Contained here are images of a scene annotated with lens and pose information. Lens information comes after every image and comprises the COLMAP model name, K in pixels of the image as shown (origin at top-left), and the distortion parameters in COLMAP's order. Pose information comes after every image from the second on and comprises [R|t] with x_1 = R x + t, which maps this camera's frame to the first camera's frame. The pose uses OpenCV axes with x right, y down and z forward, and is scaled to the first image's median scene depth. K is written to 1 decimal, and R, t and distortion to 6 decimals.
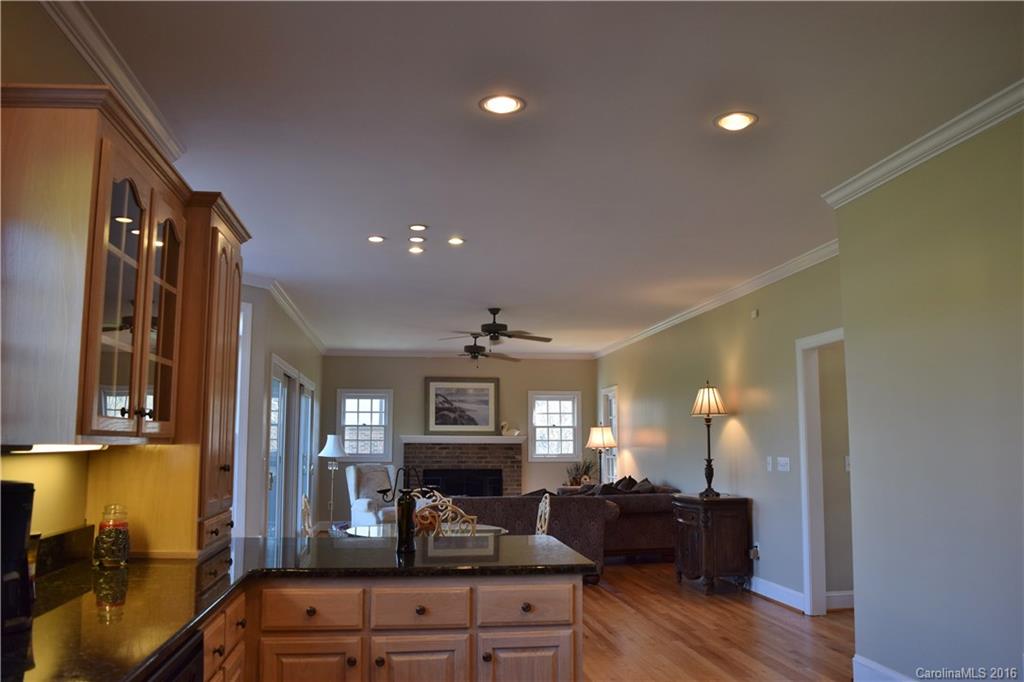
lens RADIAL K [[810.7, 0, 512.0], [0, 810.7, 341.0], [0, 0, 1]] dist [-0.093605, 0.024554]
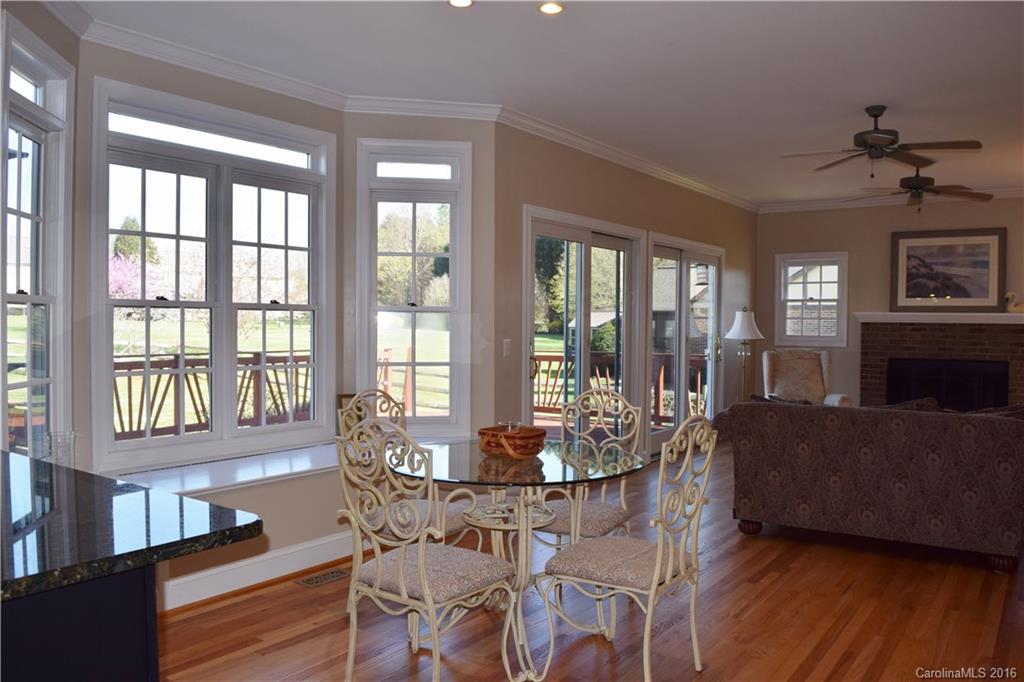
lens RADIAL K [[810.7, 0, 512.0], [0, 810.7, 341.0], [0, 0, 1]] dist [-0.093605, 0.024554]
pose [[0.730576, 0.021391, -0.682497, 0.133282], [0.078888, 0.990172, 0.115480, 0.032075], [0.678259, -0.138208, 0.721708, 0.241127]]
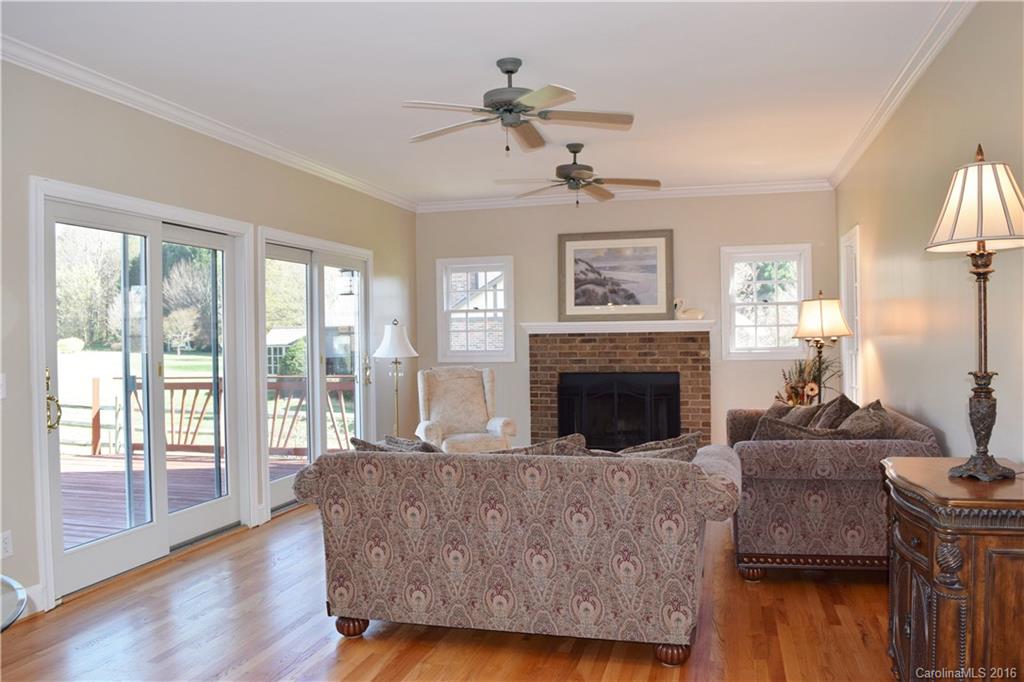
lens RADIAL K [[810.7, 0, 512.0], [0, 810.7, 341.0], [0, 0, 1]] dist [-0.093605, 0.024554]
pose [[0.921555, -0.012900, -0.388033, 0.114551], [0.065590, 0.990255, 0.122851, 0.047437], [0.382667, -0.138665, 0.913421, 0.371651]]
